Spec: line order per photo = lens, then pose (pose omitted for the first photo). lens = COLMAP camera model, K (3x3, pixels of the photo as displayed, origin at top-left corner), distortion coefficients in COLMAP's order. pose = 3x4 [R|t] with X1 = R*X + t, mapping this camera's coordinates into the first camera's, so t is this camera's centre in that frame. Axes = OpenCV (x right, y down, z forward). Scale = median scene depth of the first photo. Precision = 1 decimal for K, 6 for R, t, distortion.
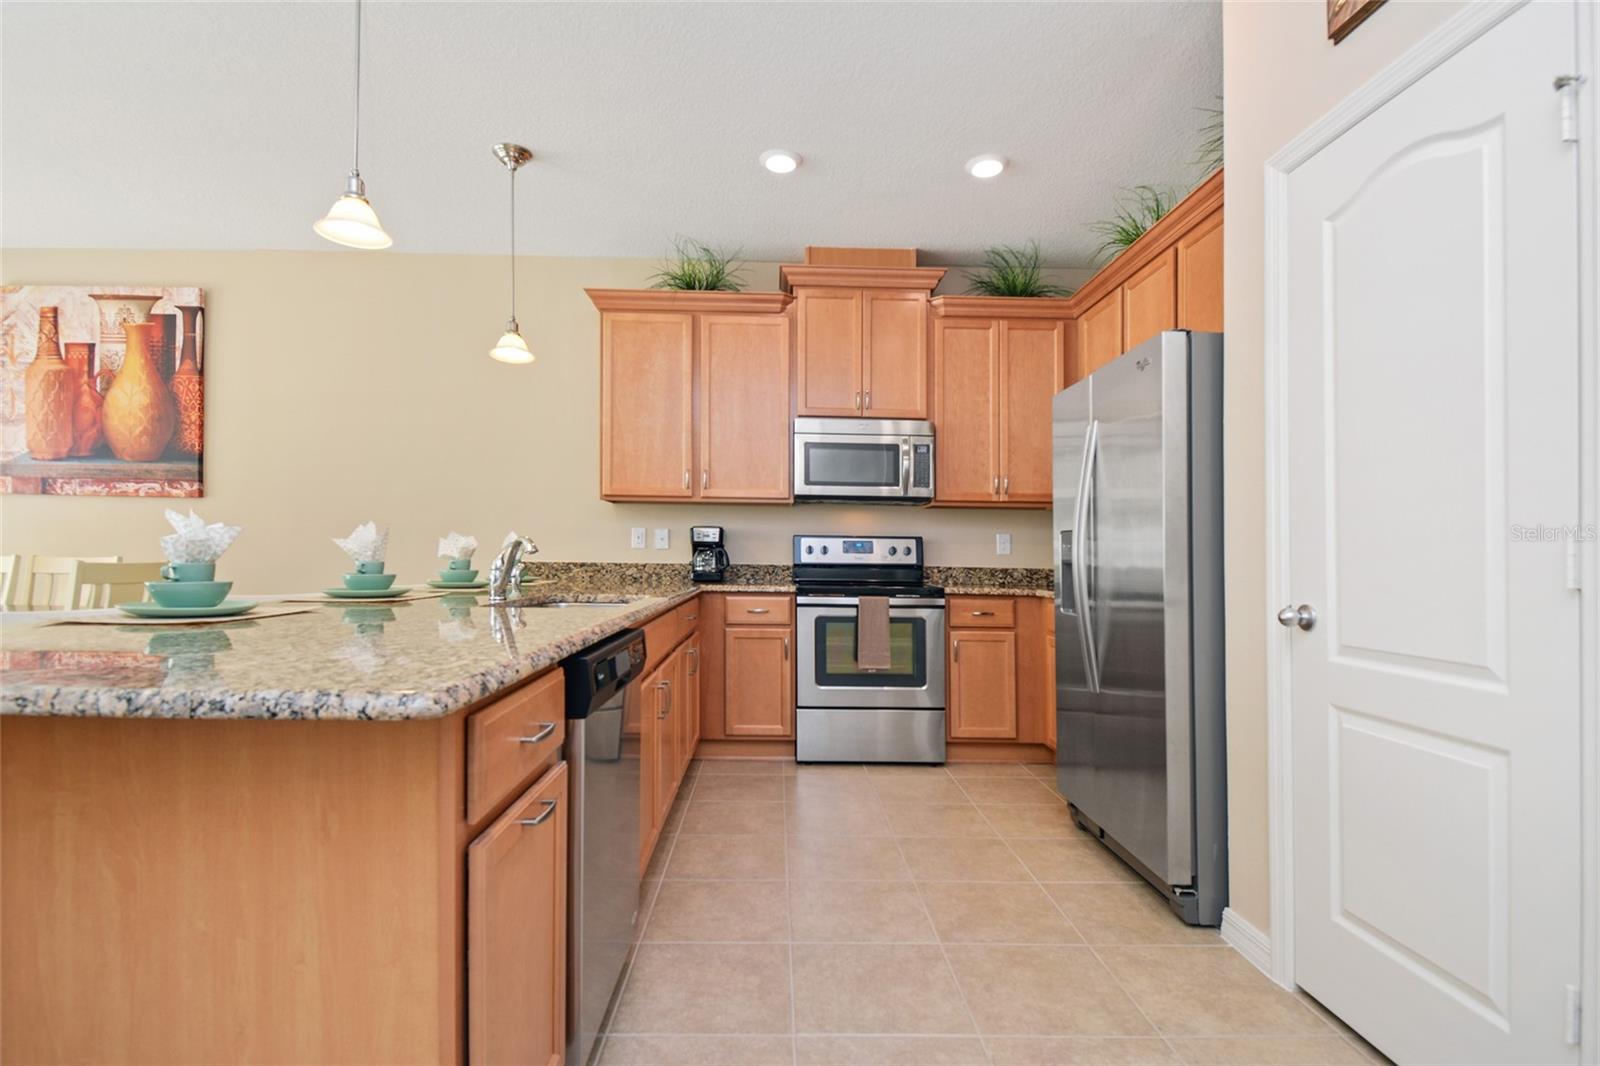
lens RADIAL K [[772.1, 0, 809.4], [0, 772.1, 546.0], [0, 0, 1]] dist [0.008075, -0.006313]
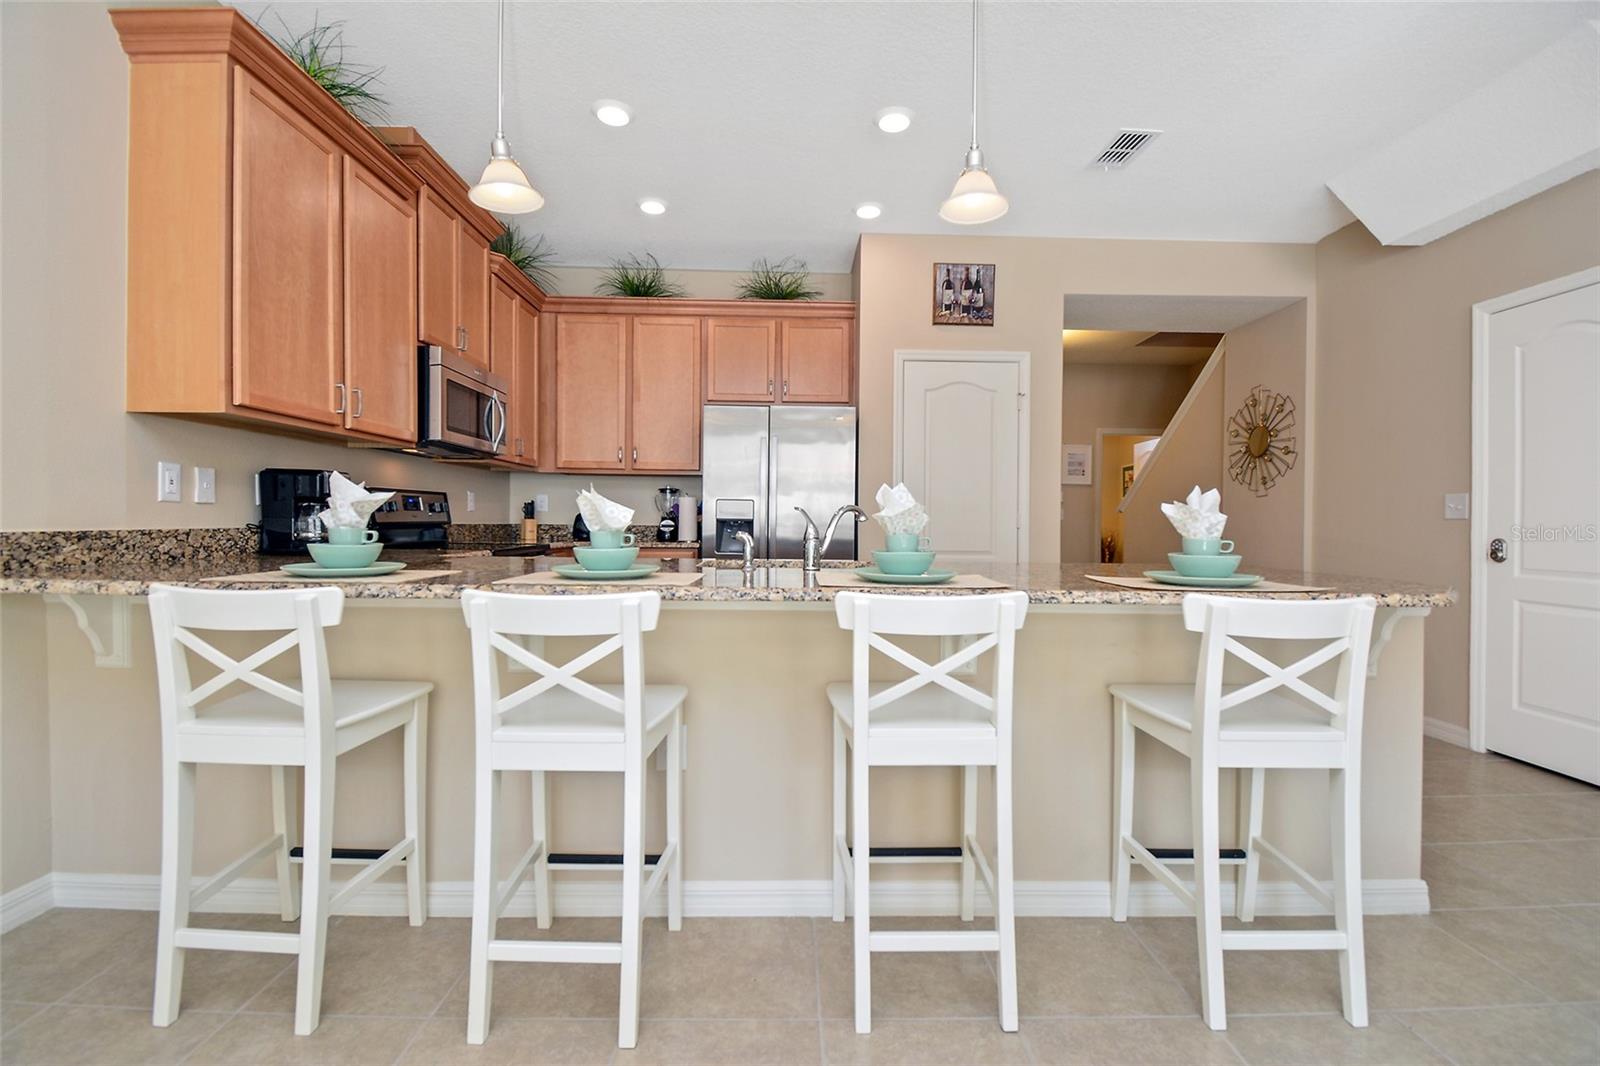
lens RADIAL K [[716.0, 0, 798.1], [0, 716.0, 524.6], [0, 0, 1]] dist [-0.002550, -0.008354]
pose [[0.001429, -0.018973, 0.999819, -0.758543], [-0.023840, 0.999535, 0.019001, -0.000826], [-0.999715, -0.023863, 0.000976, 0.601366]]
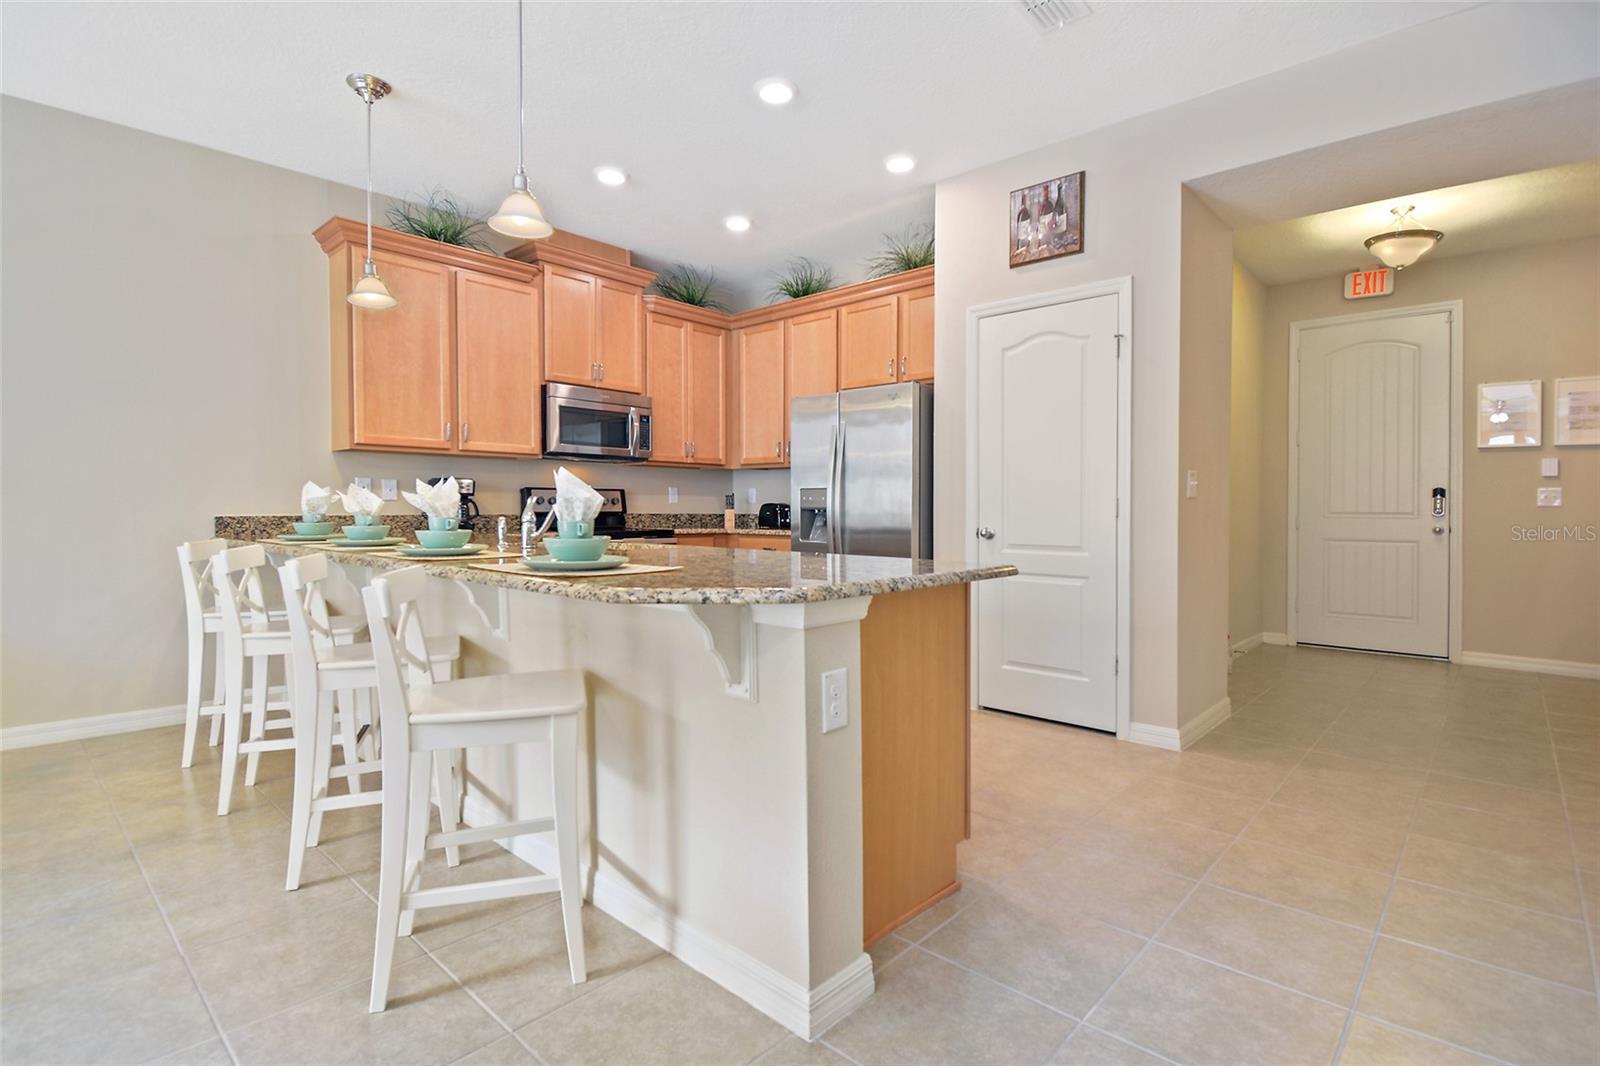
lens RADIAL K [[772.1, 0, 794.6], [0, 772.1, 530.3], [0, 0, 1]] dist [0.008075, -0.006313]
pose [[0.692087, -0.032067, 0.721101, -0.573058], [-0.002596, 0.998896, 0.046912, -0.005586], [-0.721809, -0.034339, 0.691240, -0.034970]]
